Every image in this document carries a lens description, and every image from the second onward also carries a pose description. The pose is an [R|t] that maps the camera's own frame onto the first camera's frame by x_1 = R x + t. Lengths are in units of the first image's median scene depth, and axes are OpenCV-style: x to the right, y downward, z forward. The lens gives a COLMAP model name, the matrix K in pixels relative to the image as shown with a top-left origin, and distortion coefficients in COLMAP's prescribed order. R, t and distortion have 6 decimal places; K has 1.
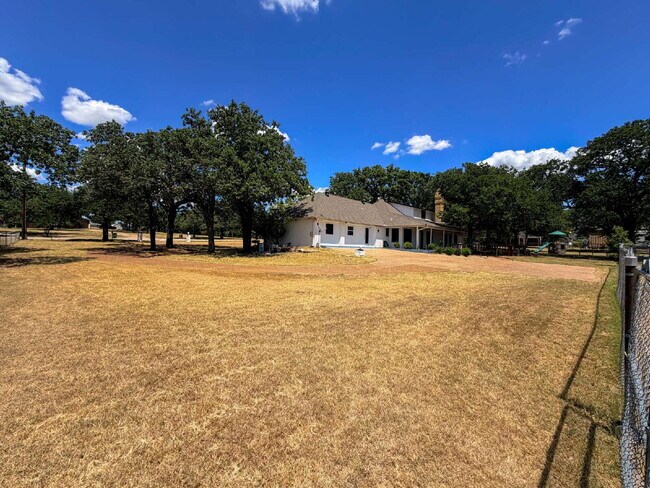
lens RADIAL K [[267.9, 0, 324.3], [0, 267.9, 255.4], [0, 0, 1]] dist [-0.007733, 0.000065]
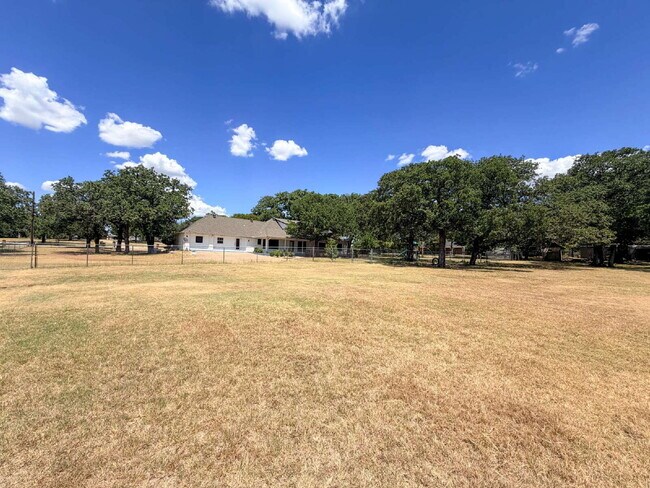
lens RADIAL K [[285.3, 0, 325.4], [0, 285.3, 244.7], [0, 0, 1]] dist [0.000446, -0.000312]
pose [[0.995246, 0.003596, -0.097324, 0.092391], [-0.012229, 0.996023, -0.088251, 0.007254], [0.096620, 0.089021, 0.991332, -0.058567]]
